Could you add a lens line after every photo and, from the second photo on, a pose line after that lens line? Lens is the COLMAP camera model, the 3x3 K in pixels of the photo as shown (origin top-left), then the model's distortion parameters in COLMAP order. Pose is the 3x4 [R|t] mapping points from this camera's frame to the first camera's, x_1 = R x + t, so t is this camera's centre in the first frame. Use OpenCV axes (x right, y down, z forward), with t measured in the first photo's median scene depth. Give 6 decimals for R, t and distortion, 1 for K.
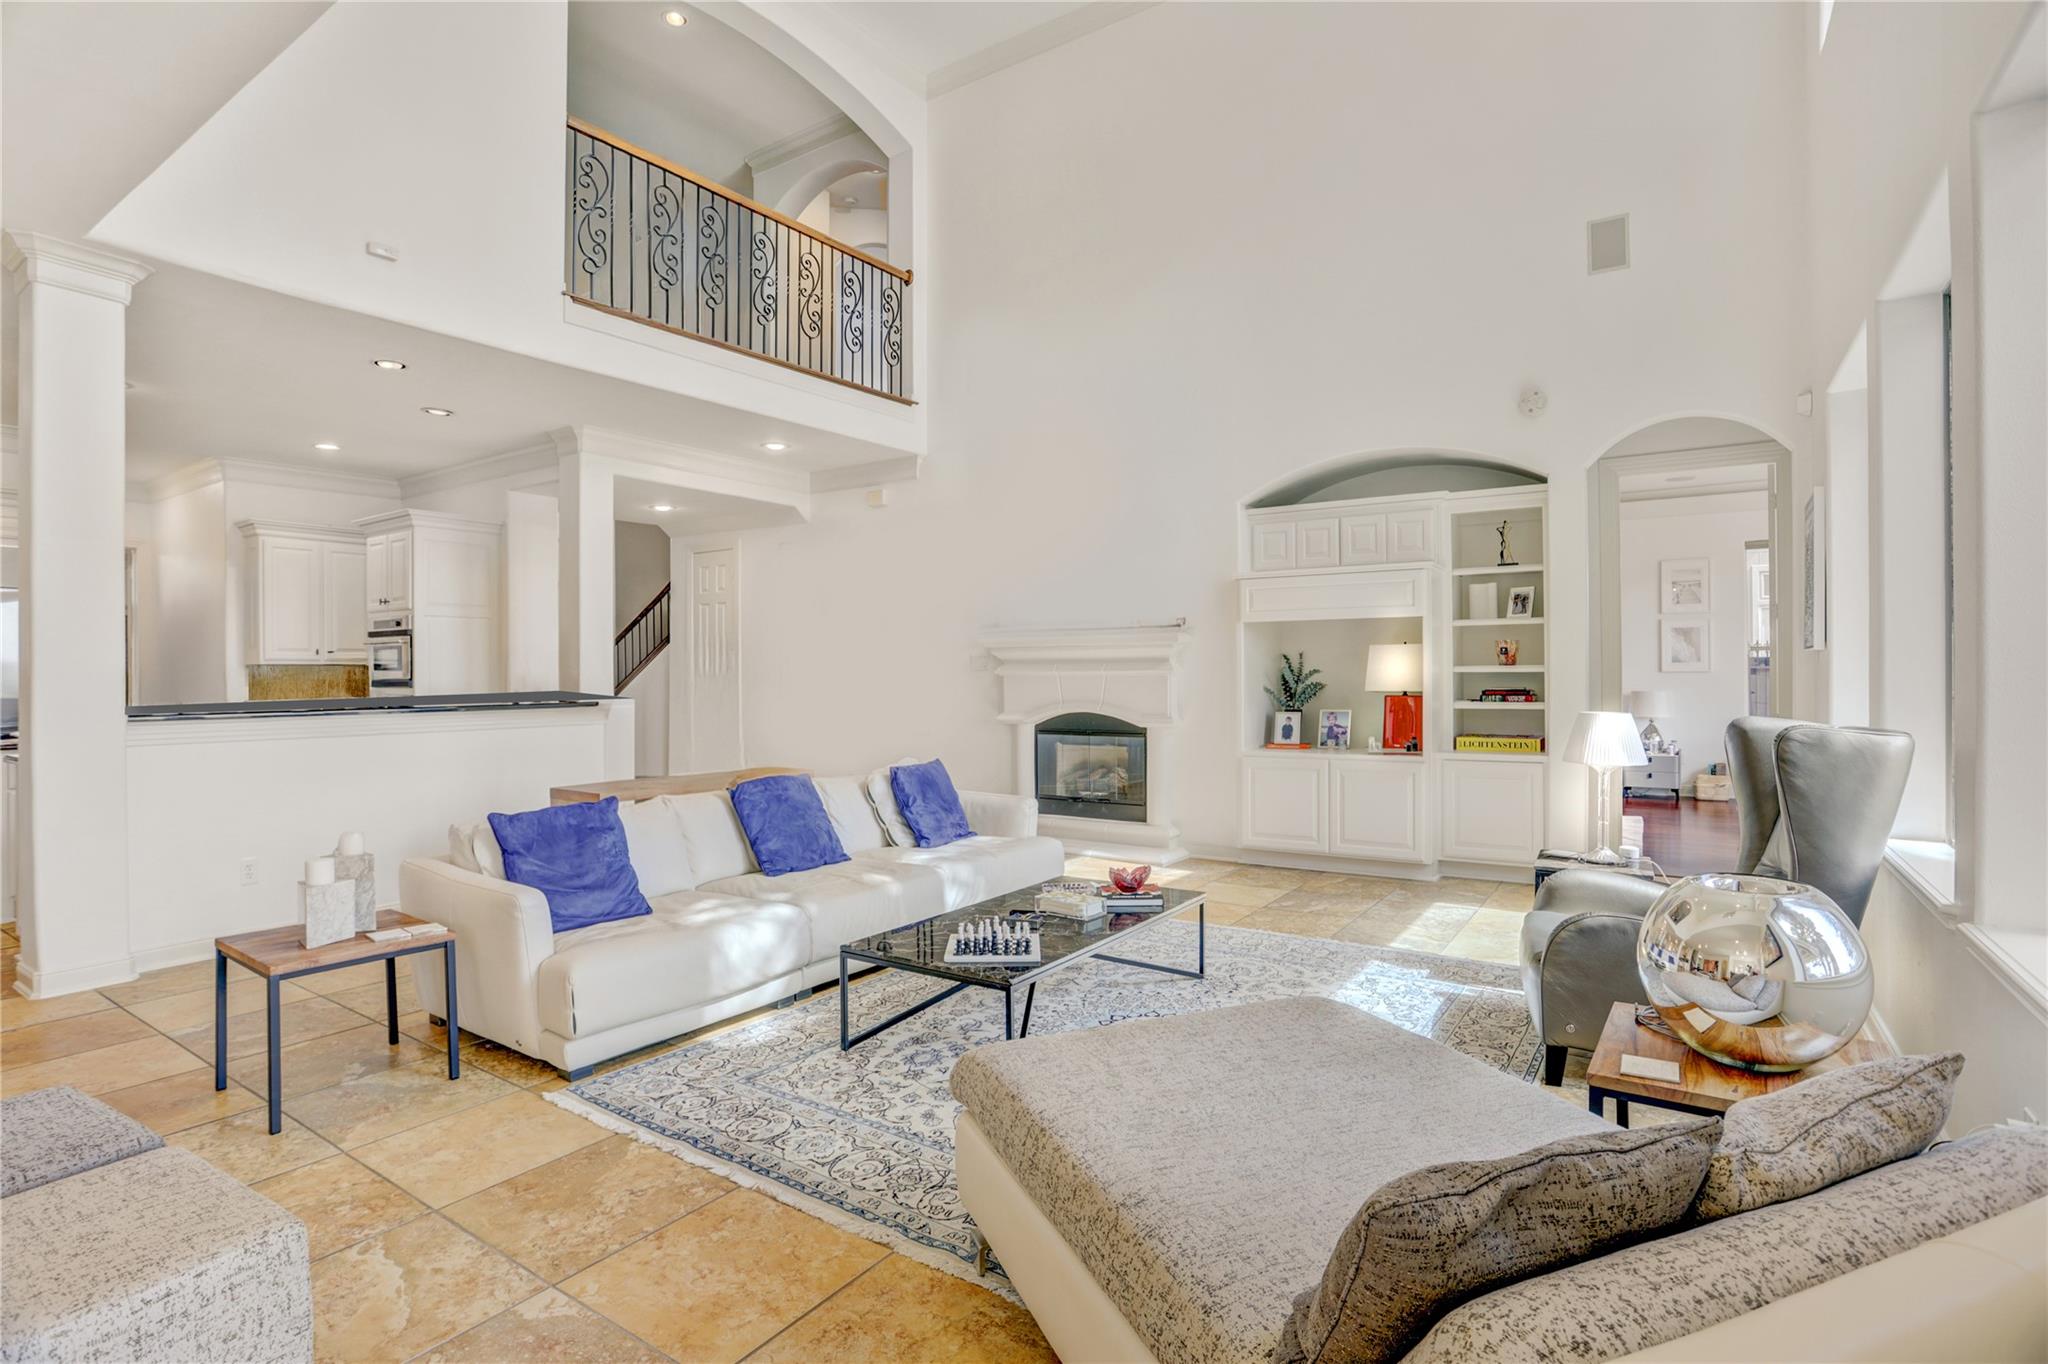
lens RADIAL K [[984.1, 0, 1019.0], [0, 984.1, 707.3], [0, 0, 1]] dist [-0.038073, 0.000708]
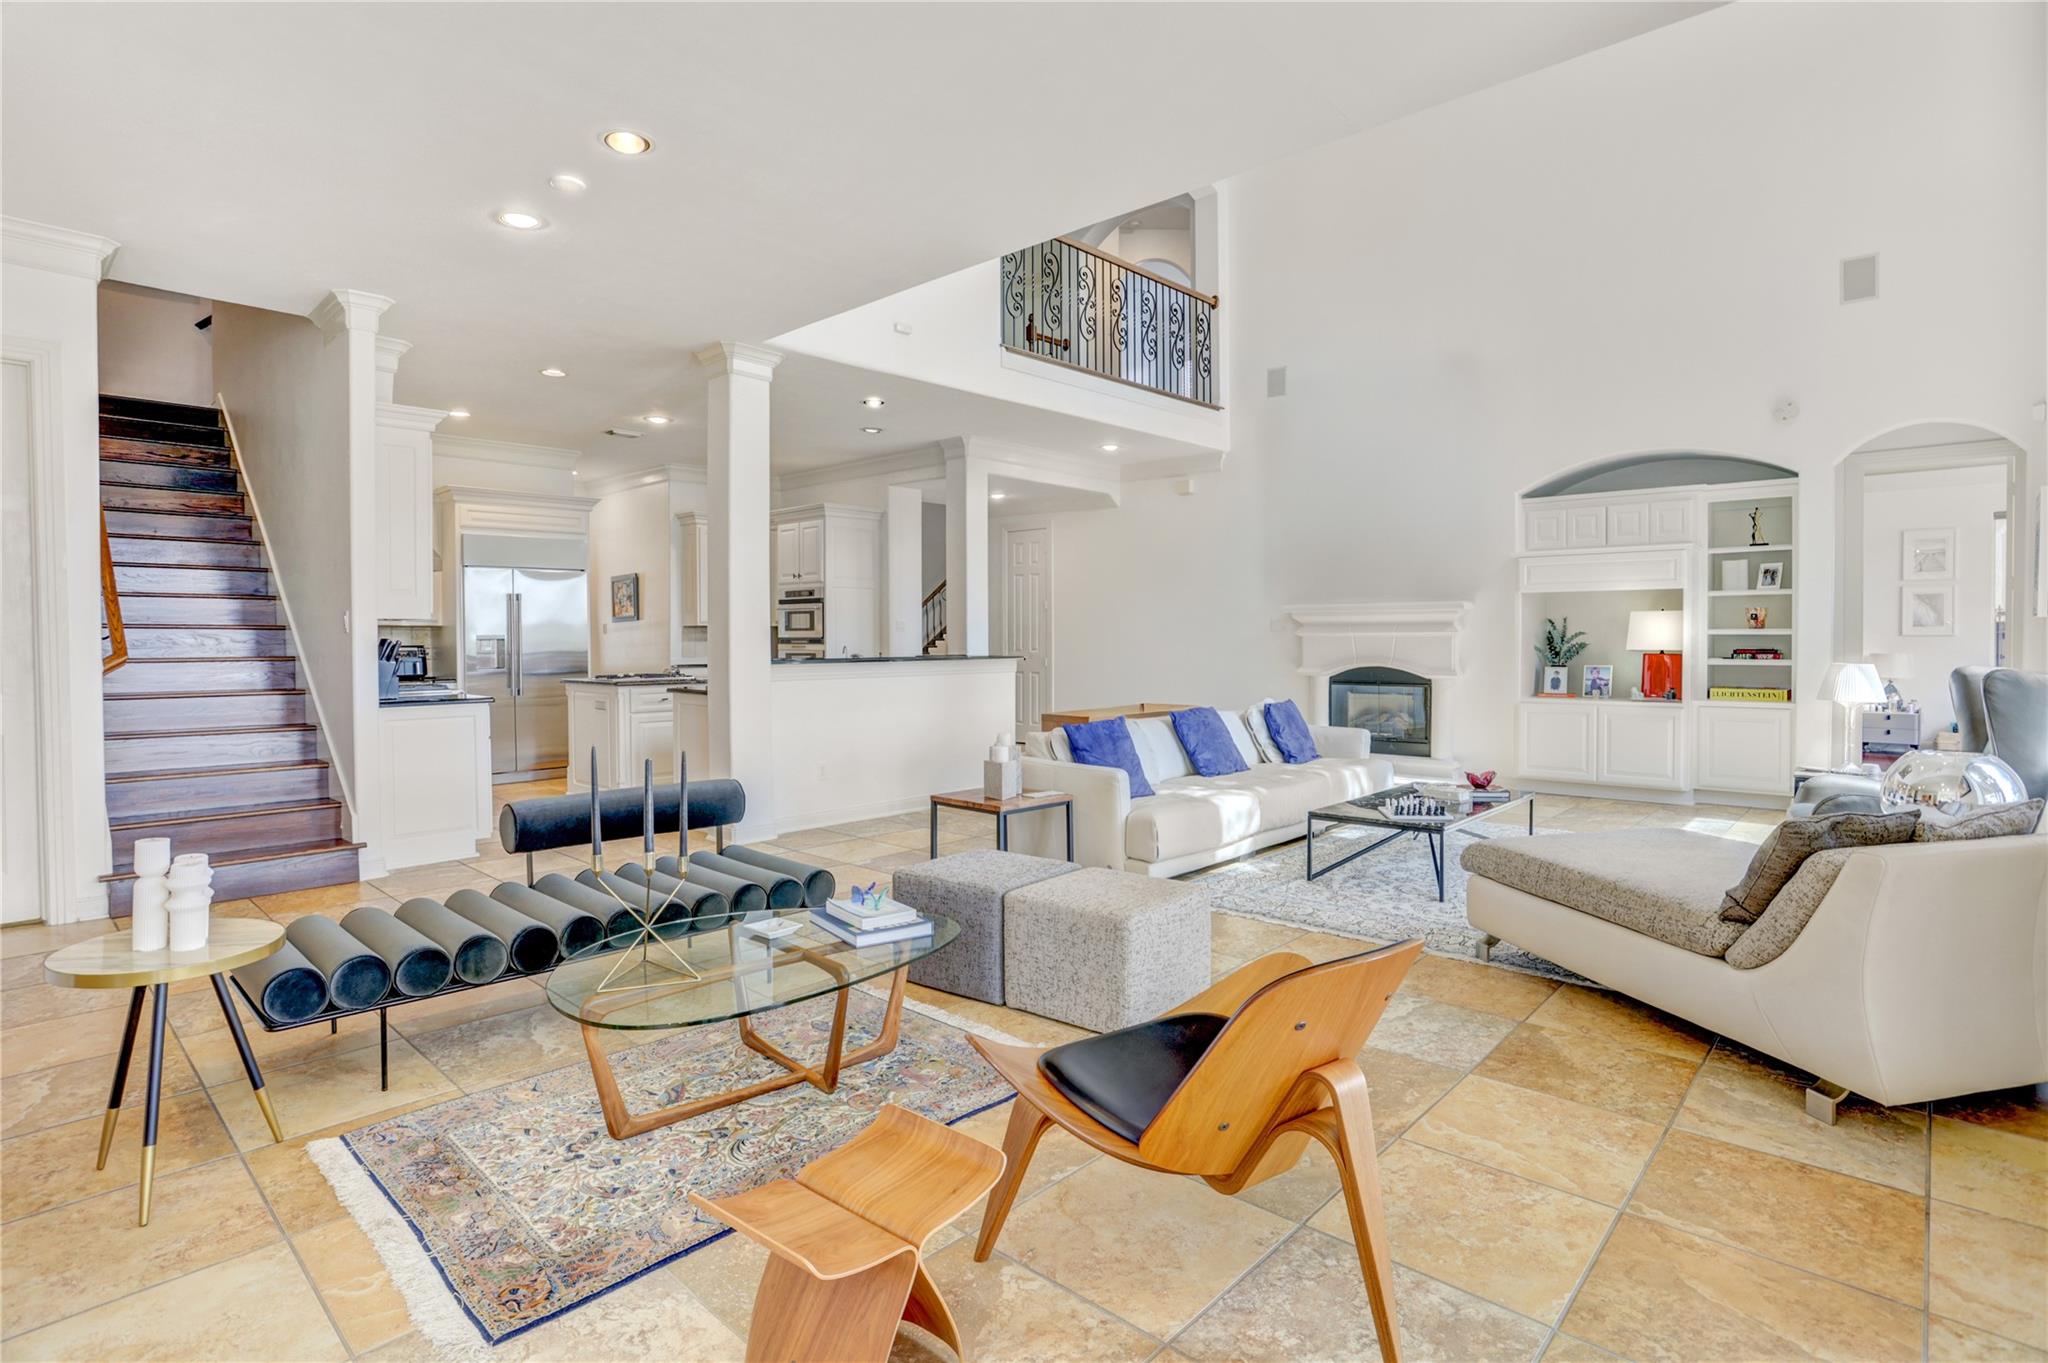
lens RADIAL K [[1015.9, 0, 1024.0], [0, 1015.9, 681.5], [0, 0, 1]] dist [-0.048564, 0.020702]
pose [[0.990253, 0.009065, -0.138985, -0.214786], [-0.007489, 0.999902, 0.011853, 0.013627], [0.139079, -0.010697, 0.990223, -0.328265]]
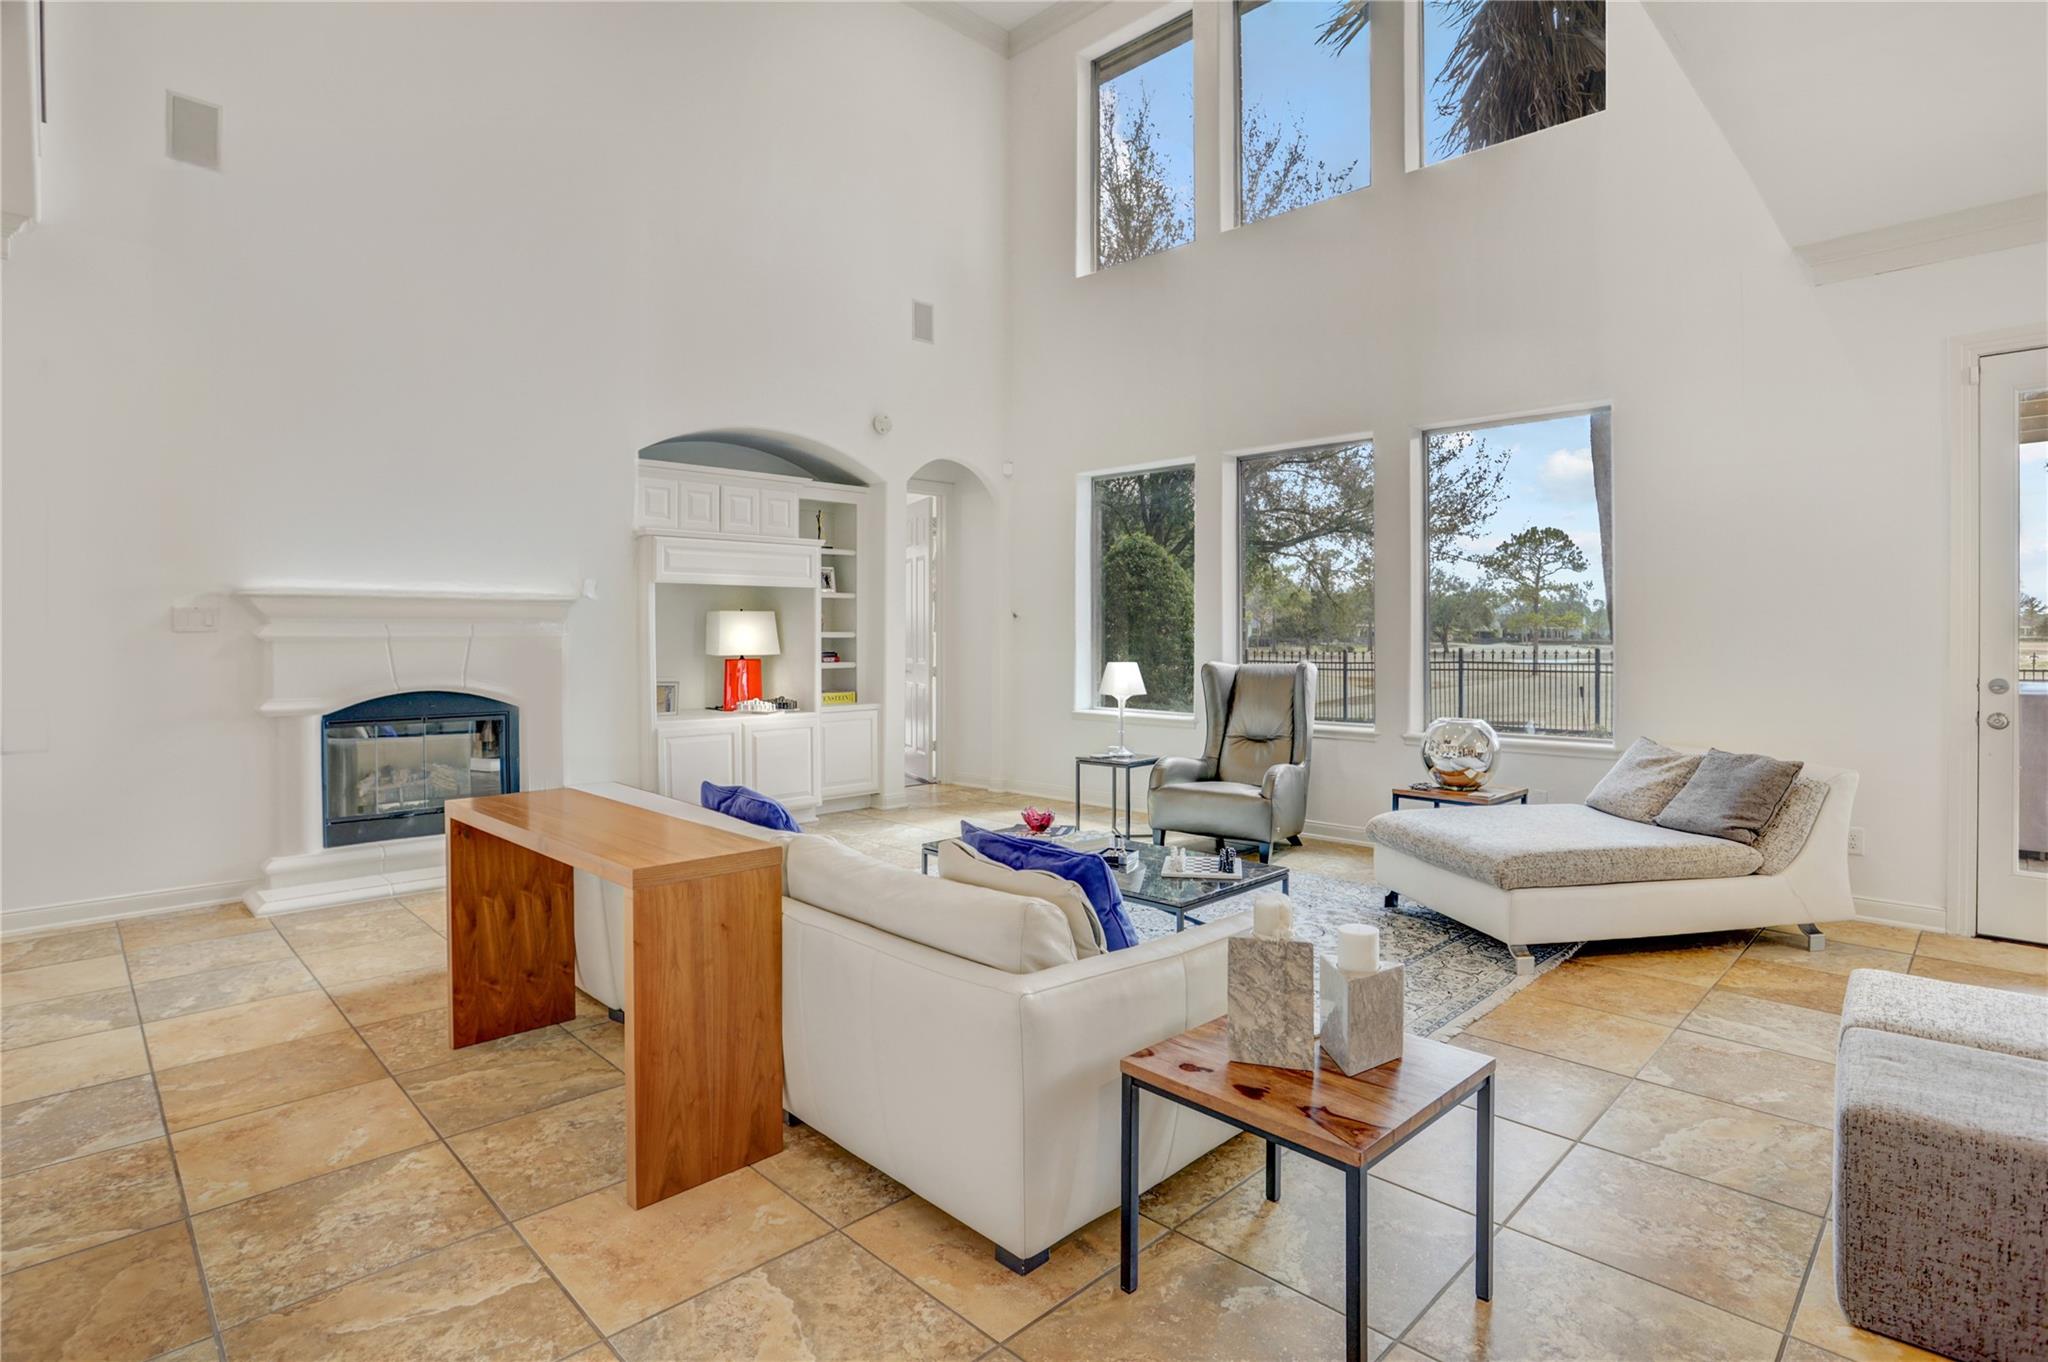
lens RADIAL K [[1008.6, 0, 1028.6], [0, 1008.6, 683.7], [0, 0, 1]] dist [-0.035354, 0.000534]
pose [[0.192111, -0.038932, 0.980601, -0.669490], [0.030633, 0.998964, 0.033660, -0.013133], [-0.980895, 0.023572, 0.193105, 0.516946]]
